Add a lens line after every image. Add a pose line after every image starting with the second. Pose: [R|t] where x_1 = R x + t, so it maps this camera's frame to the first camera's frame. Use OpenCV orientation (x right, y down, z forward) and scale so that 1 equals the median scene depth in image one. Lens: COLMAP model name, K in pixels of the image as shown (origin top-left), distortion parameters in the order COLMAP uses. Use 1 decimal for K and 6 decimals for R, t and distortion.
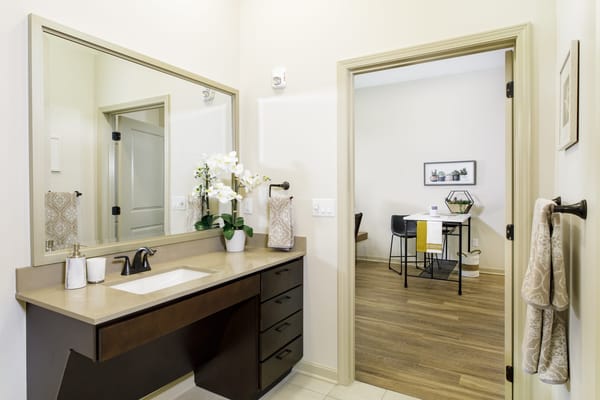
lens RADIAL K [[358.6, 0, 297.0], [0, 358.6, 183.7], [0, 0, 1]] dist [-0.000715, -0.000479]
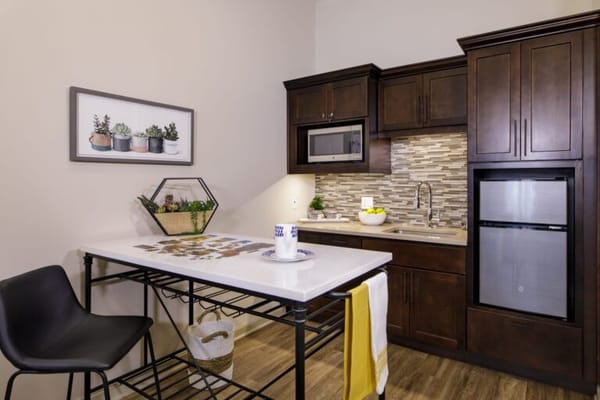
lens RADIAL K [[358.6, 0, 297.0], [0, 358.6, 183.7], [0, 0, 1]] dist [-0.000715, -0.000479]
pose [[0.078967, -0.003617, 0.996871, 0.064557], [-0.008707, 0.999953, 0.004318, 0.022859], [-0.996839, -0.009021, 0.078932, 0.816816]]
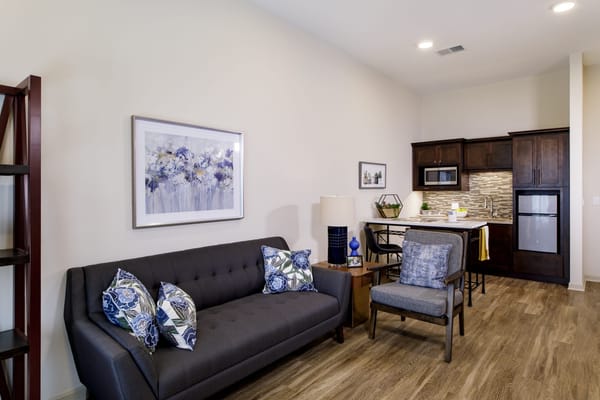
lens RADIAL K [[337.4, 0, 304.3], [0, 337.4, 192.6], [0, 0, 1]] dist [-0.000230, -0.000461]
pose [[0.171907, -0.002764, 0.985109, -0.465506], [-0.006165, 0.999973, 0.003881, 0.012411], [-0.985094, -0.006741, 0.171885, 1.037121]]
